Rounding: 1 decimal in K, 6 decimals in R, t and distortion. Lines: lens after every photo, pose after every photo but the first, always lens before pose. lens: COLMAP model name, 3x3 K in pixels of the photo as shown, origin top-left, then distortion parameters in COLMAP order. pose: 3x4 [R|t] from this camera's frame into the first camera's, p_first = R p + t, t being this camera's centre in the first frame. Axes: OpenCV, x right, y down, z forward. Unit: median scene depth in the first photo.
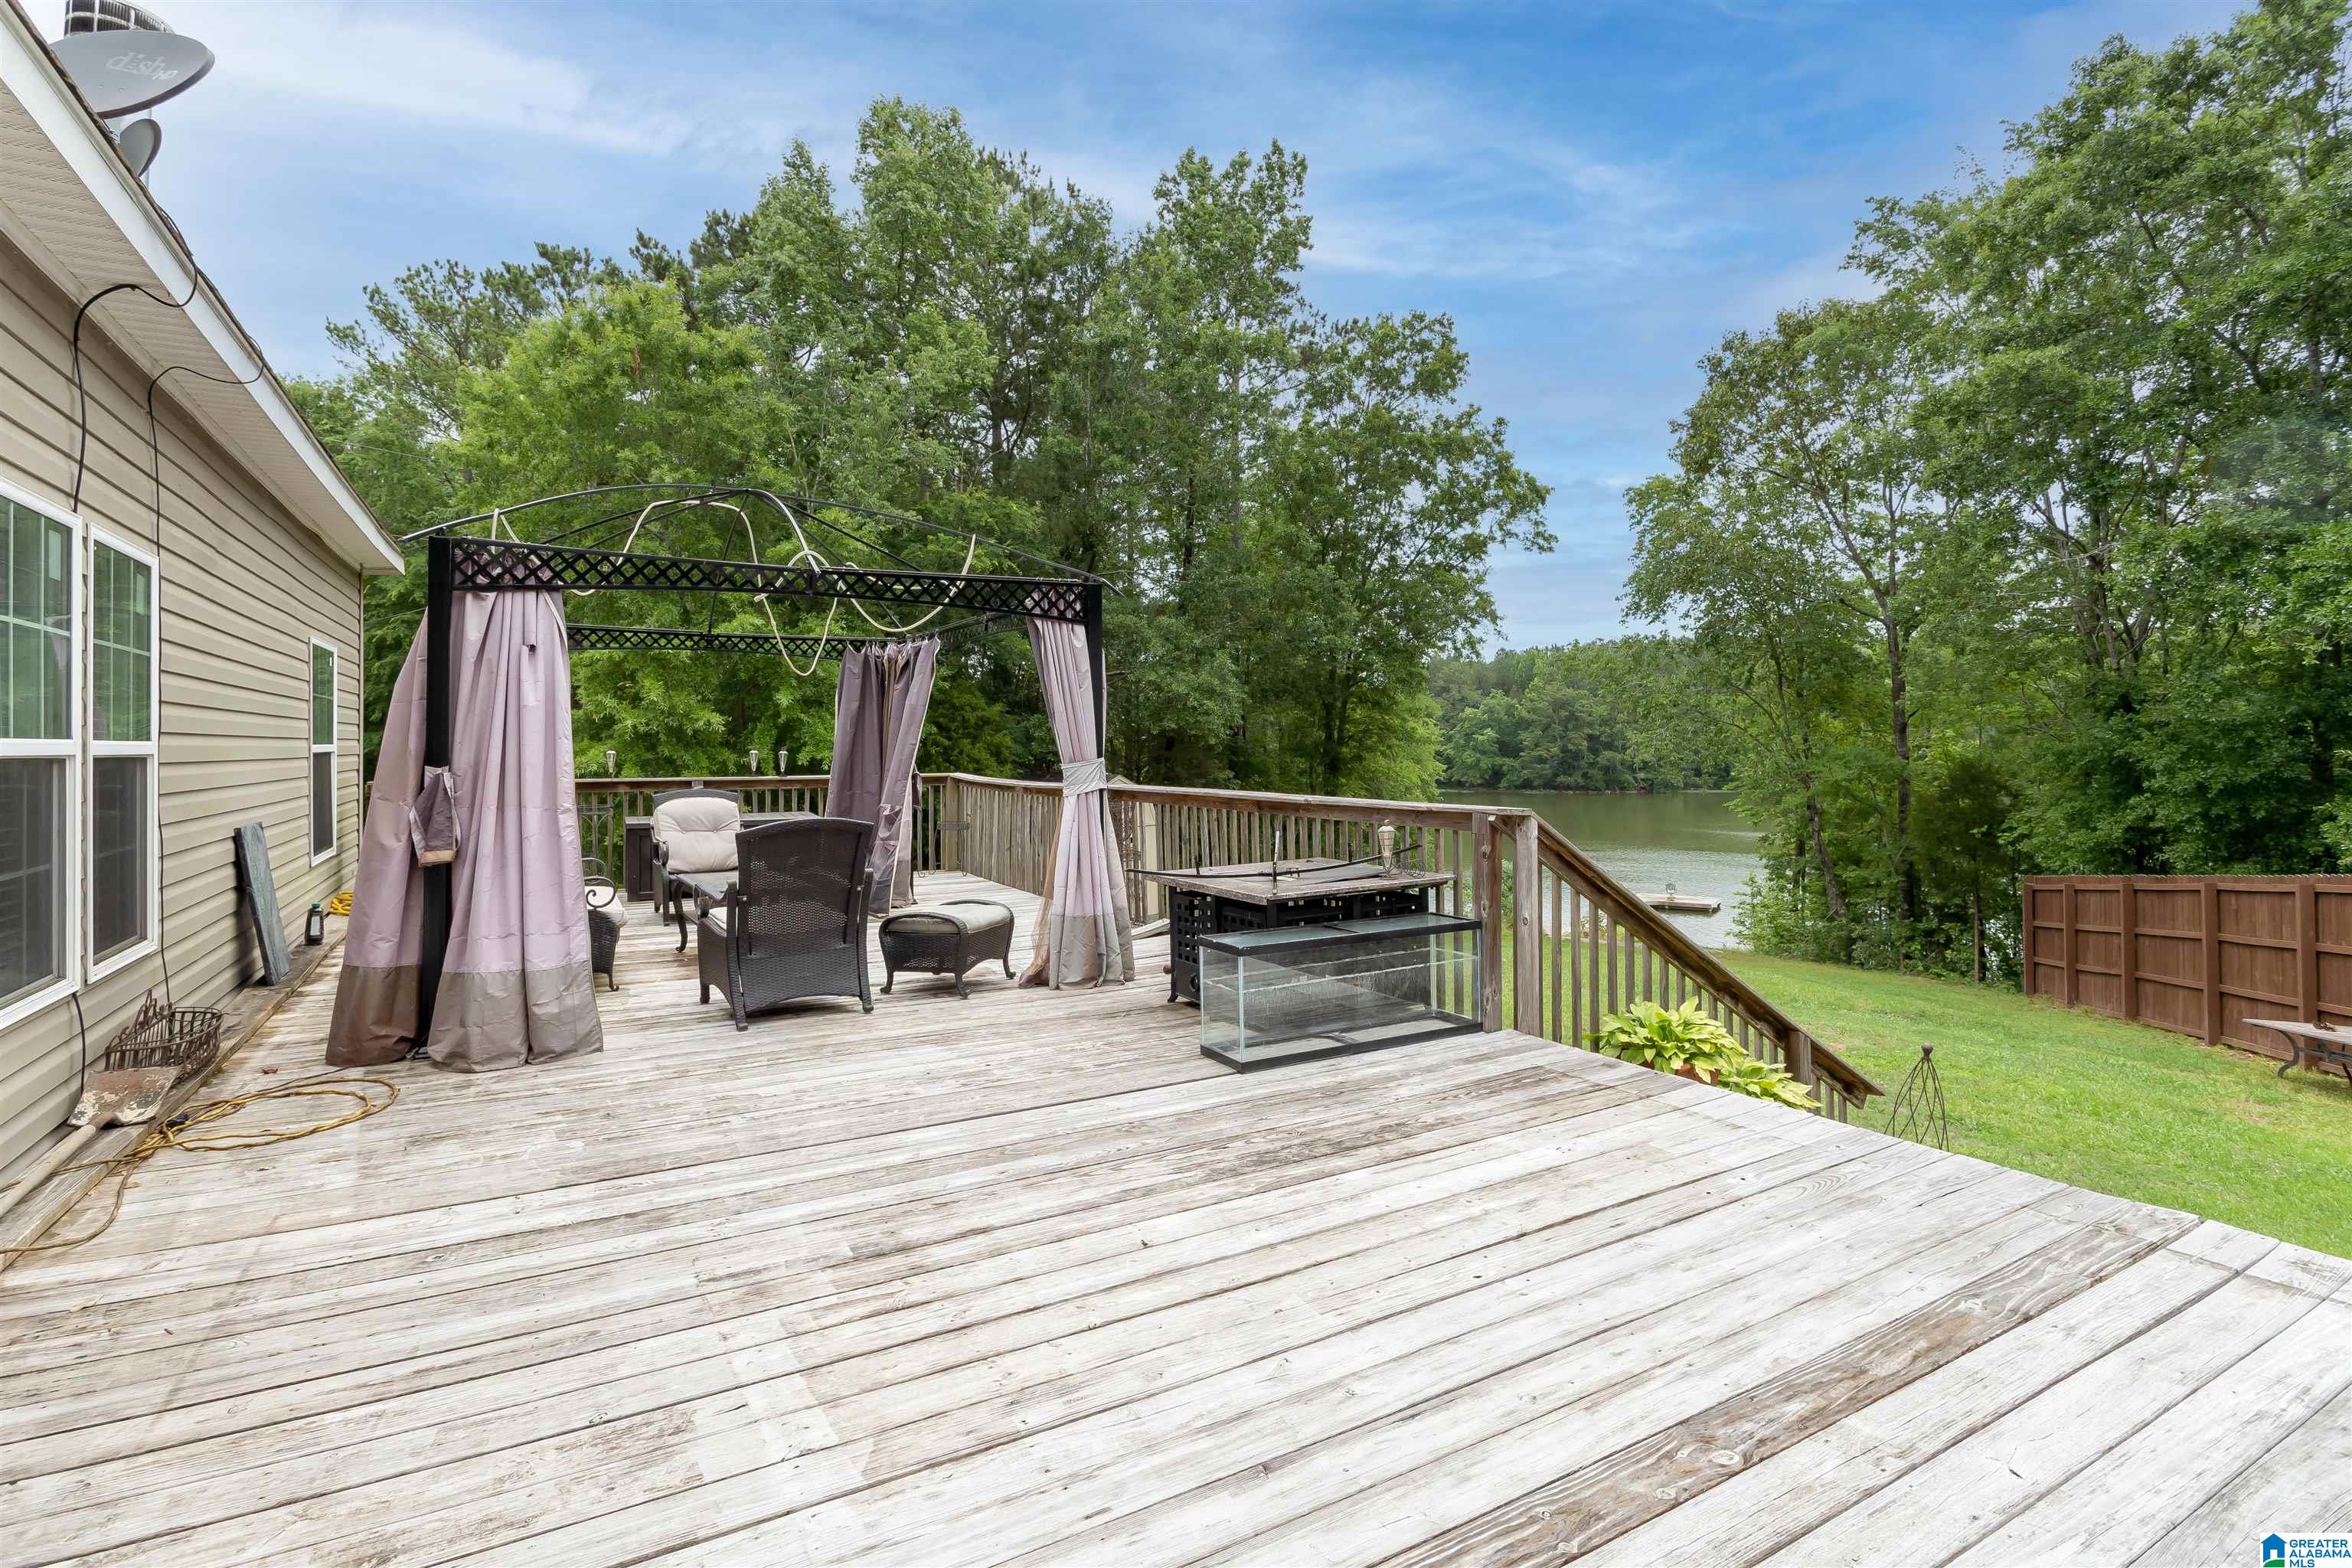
lens RADIAL K [[1126.5, 0, 1179.6], [0, 1126.5, 762.8], [0, 0, 1]] dist [-0.001742, 0.000646]
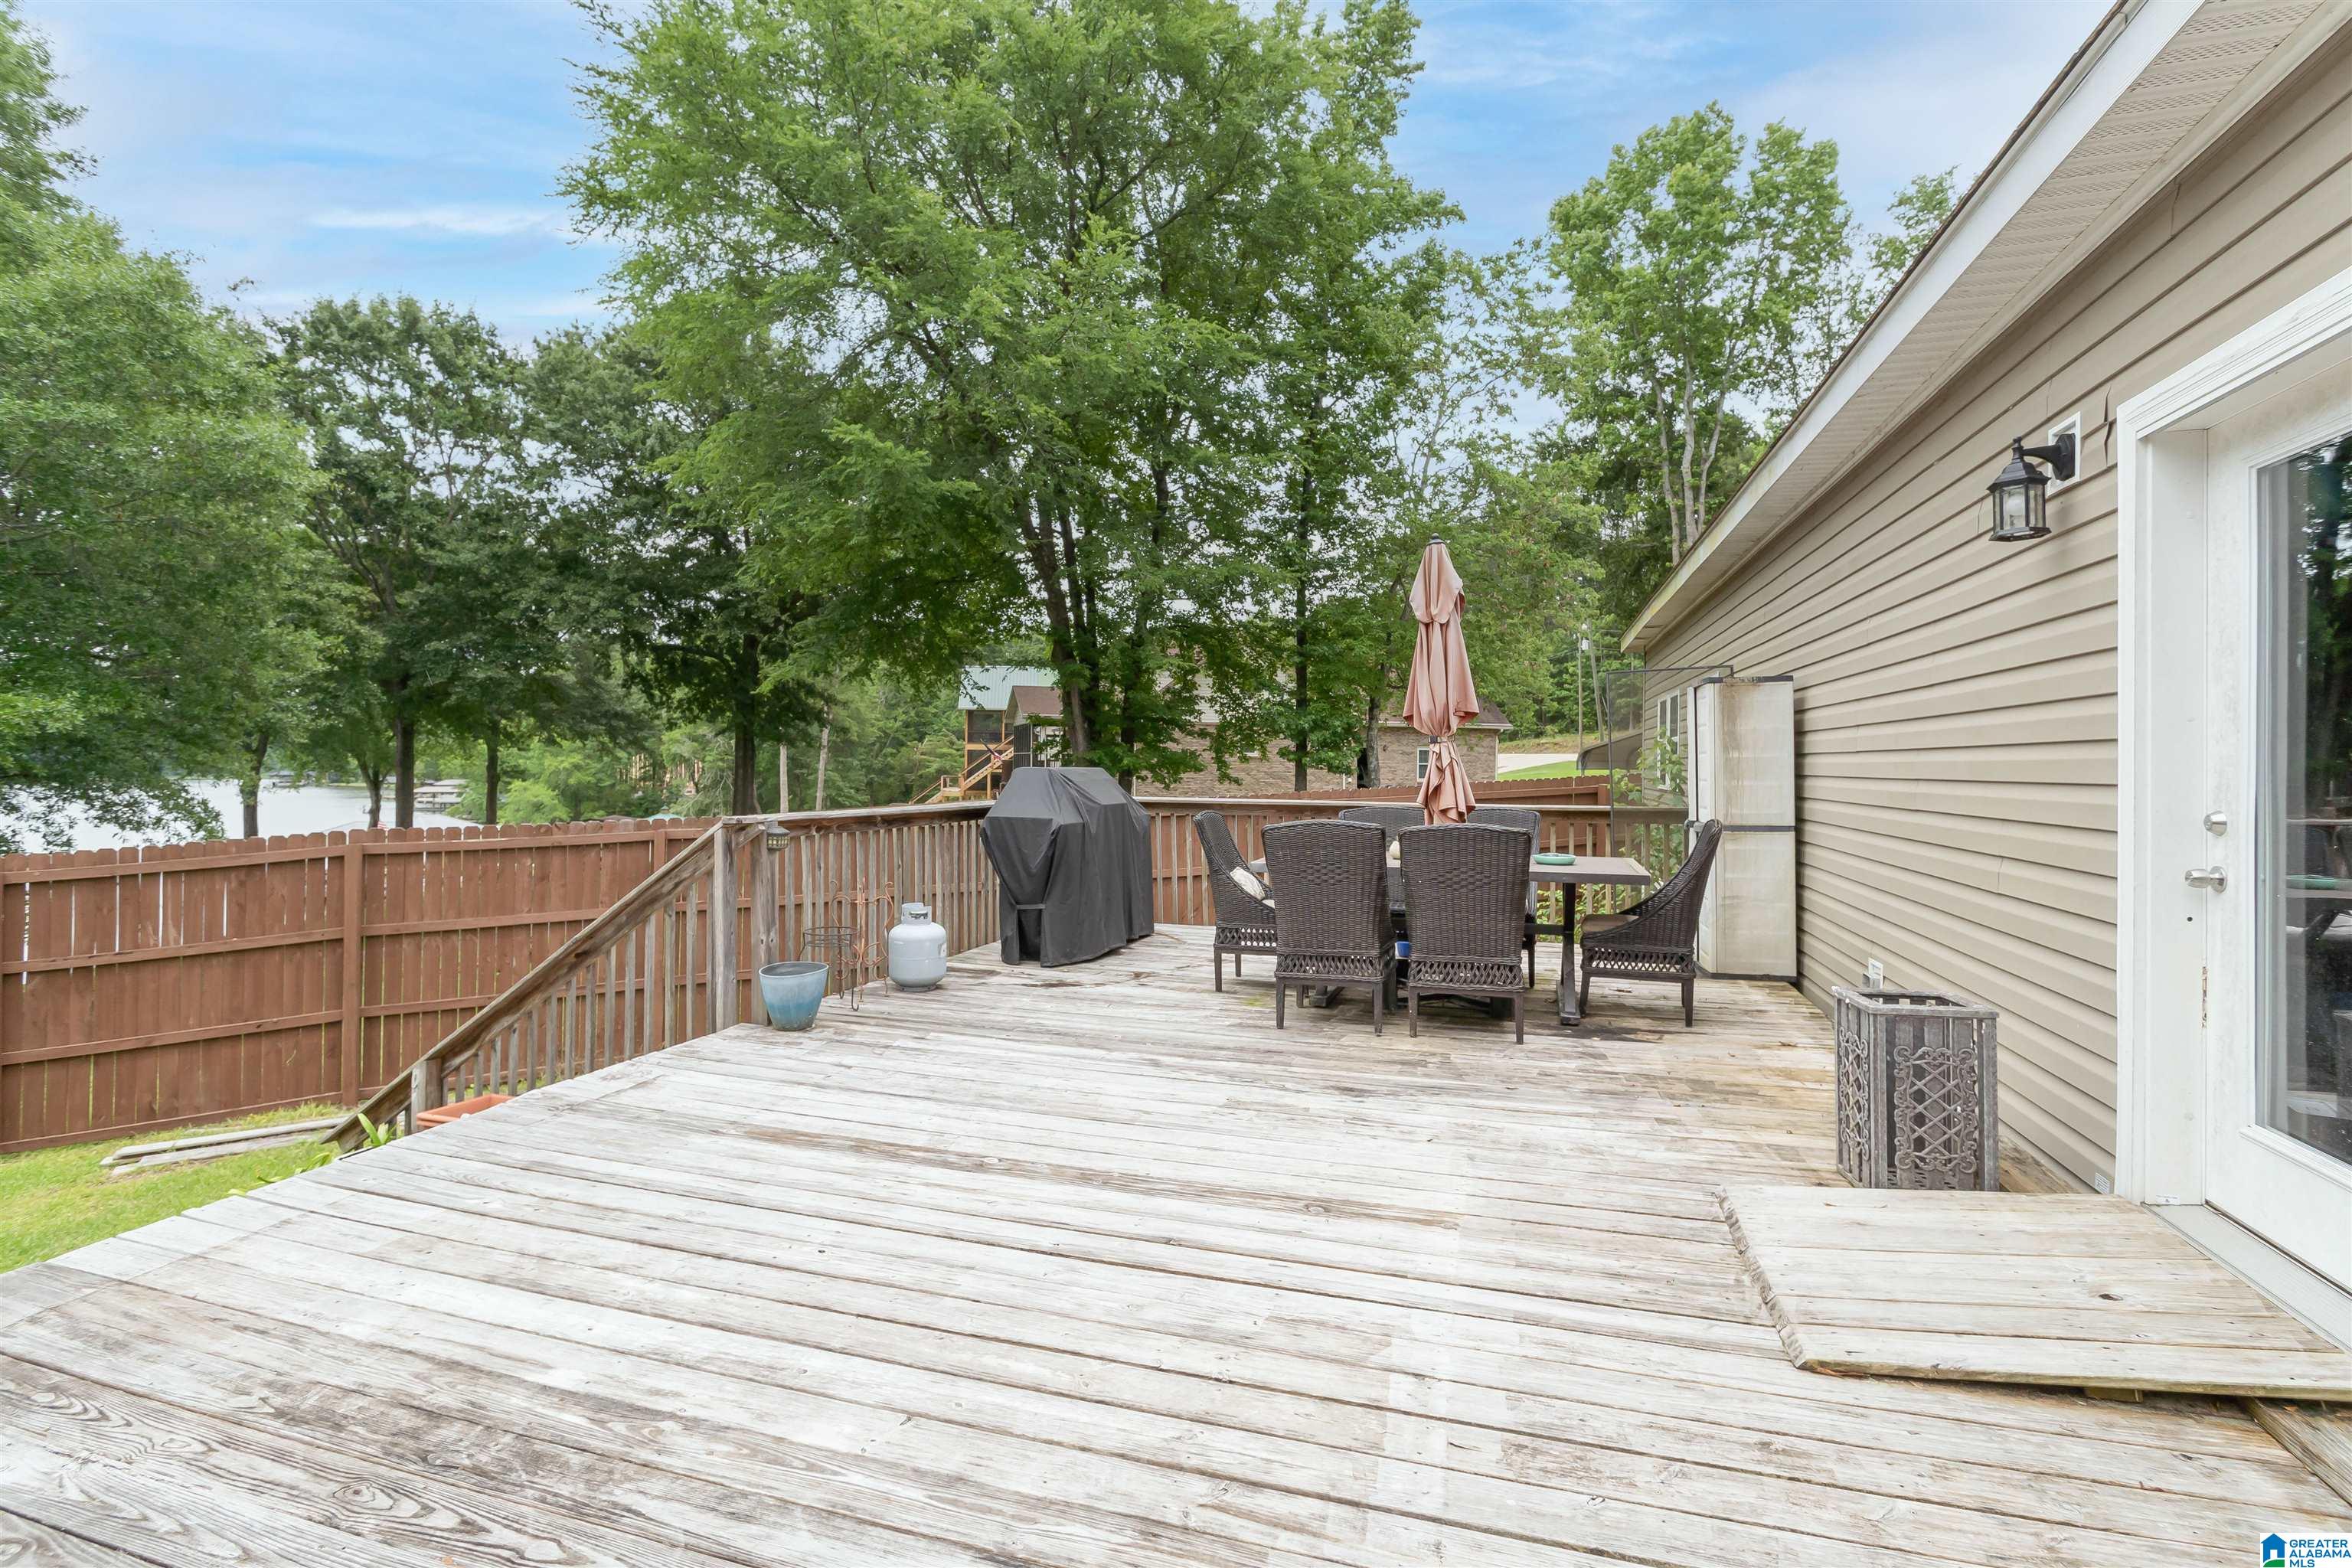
lens RADIAL K [[1126.5, 0, 1179.6], [0, 1126.5, 762.8], [0, 0, 1]] dist [-0.001742, 0.000646]
pose [[-0.685094, 0.000844, 0.728454, -0.664868], [0.008596, 0.999939, 0.006926, -0.015444], [-0.728404, 0.011006, -0.685060, 1.300382]]
